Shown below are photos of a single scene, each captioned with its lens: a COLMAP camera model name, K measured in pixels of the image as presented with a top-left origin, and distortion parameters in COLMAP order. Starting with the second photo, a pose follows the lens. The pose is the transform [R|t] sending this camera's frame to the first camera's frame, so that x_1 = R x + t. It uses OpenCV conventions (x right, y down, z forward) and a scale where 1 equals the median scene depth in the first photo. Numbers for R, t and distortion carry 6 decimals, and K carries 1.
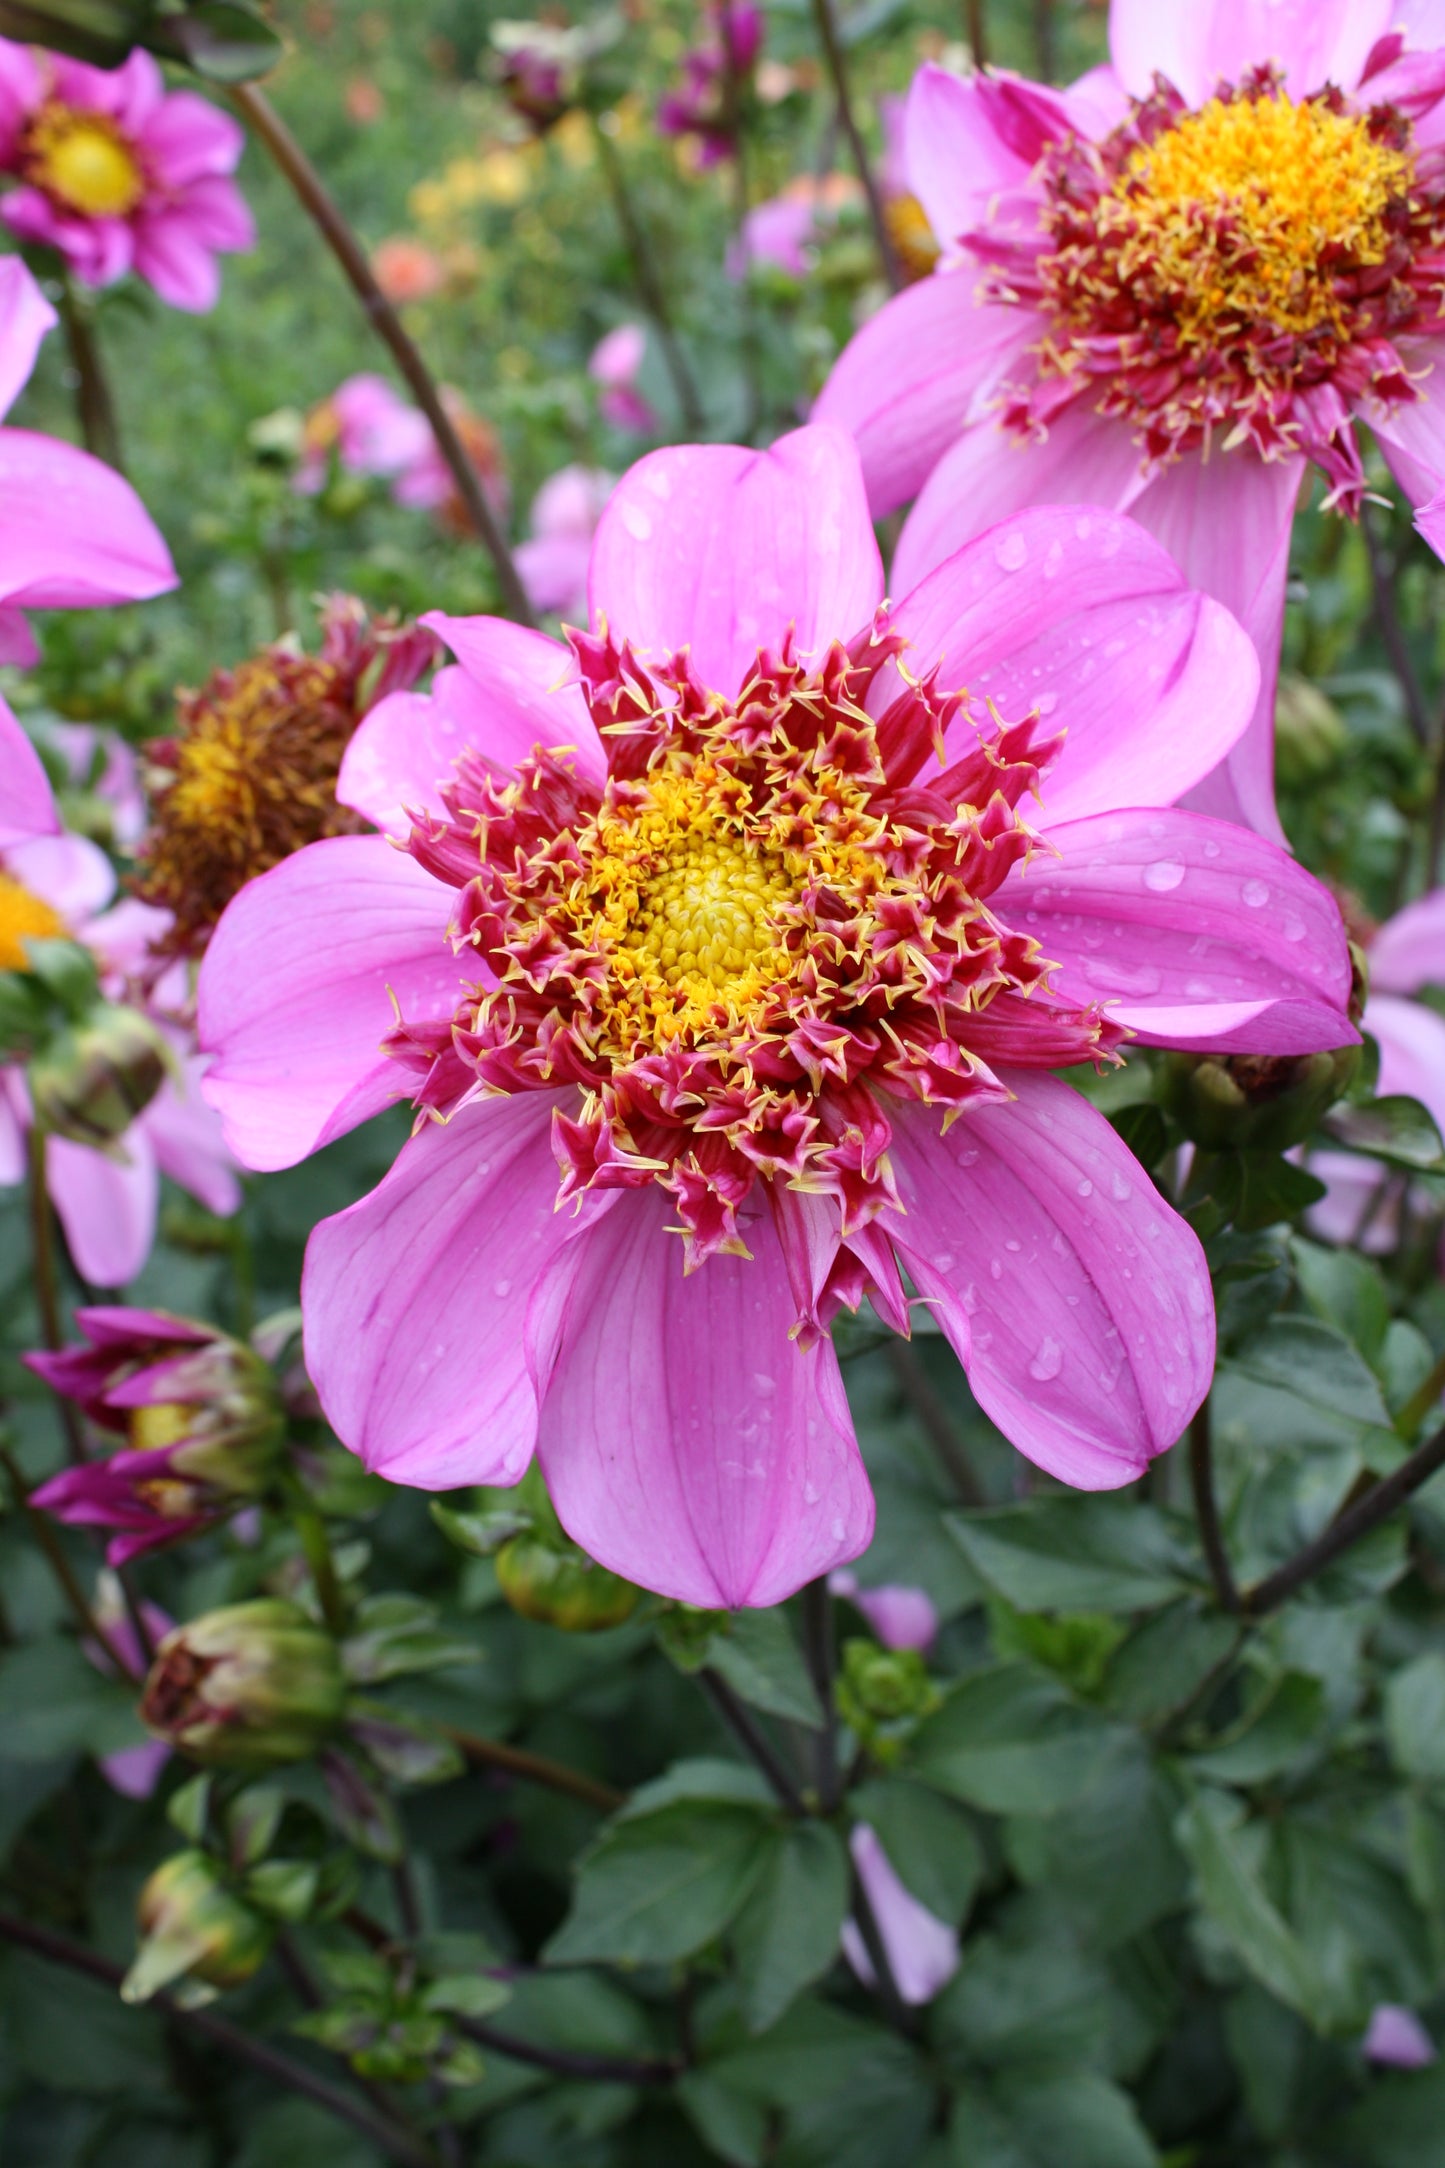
lens RADIAL K [[2058.6, 0, 722.5], [0, 2058.6, 1084.0], [0, 0, 1]] dist [-0.165244, 0.399505]
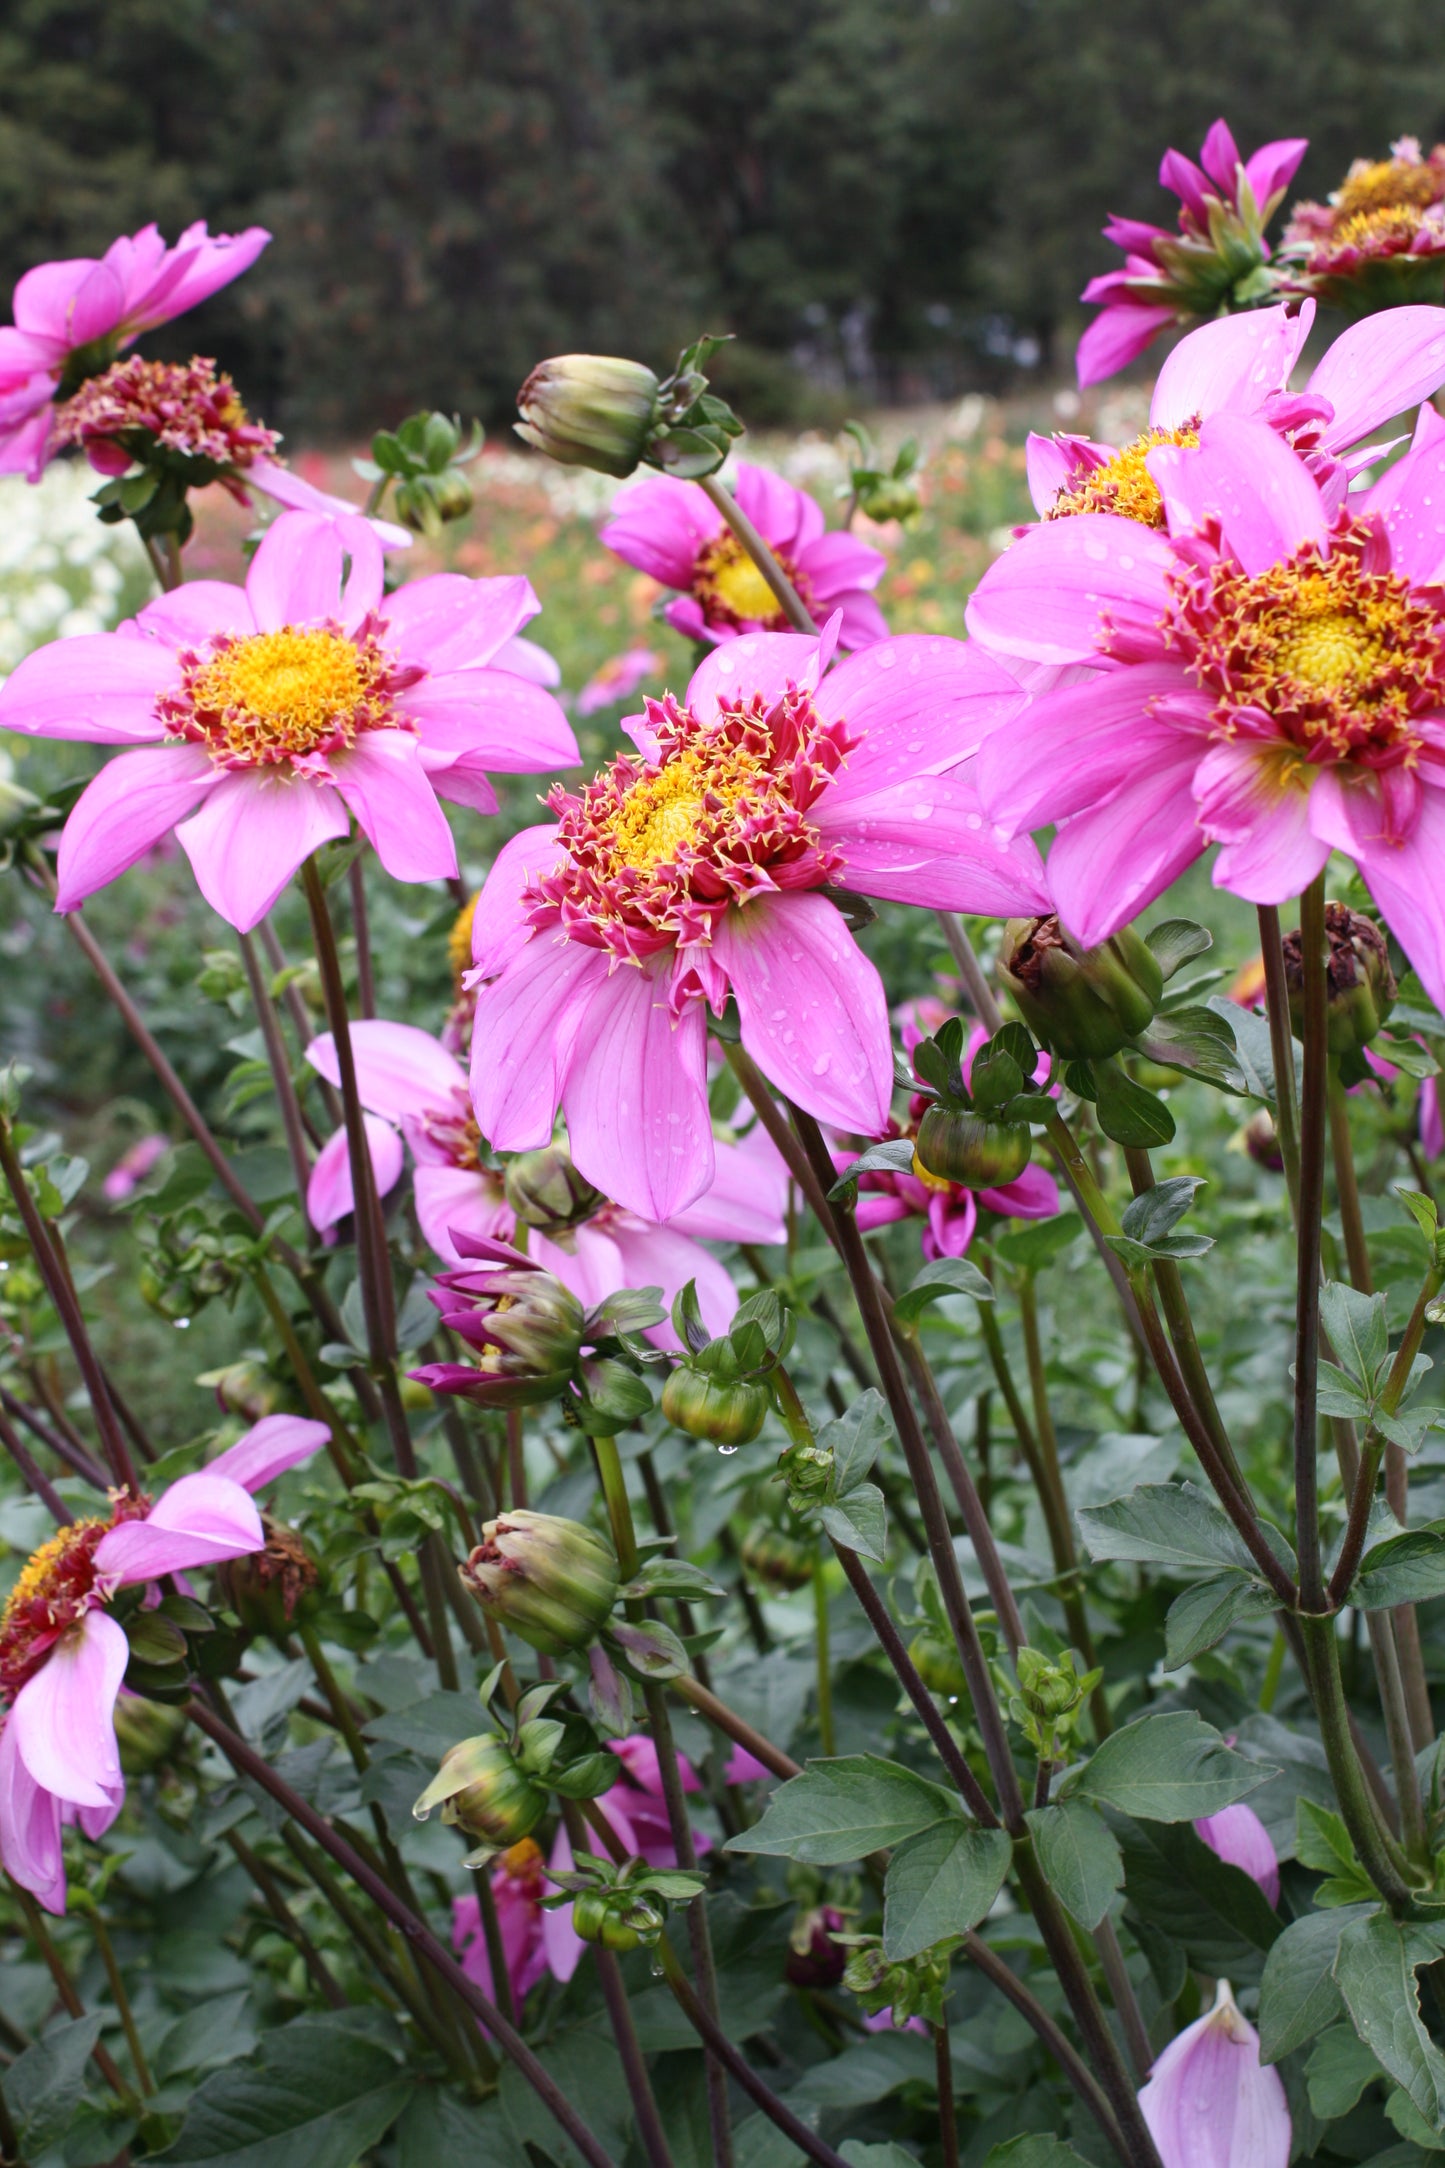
lens RADIAL K [[3036.9, 0, 796.6], [0, 3036.9, 1087.2], [0, 0, 1]] dist [-0.039905, 0.023462]
pose [[0.920839, 0.018264, -0.389516, 1.201601], [-0.140048, 0.947746, -0.286644, 0.942116], [0.363927, 0.318504, 0.875279, -1.346988]]
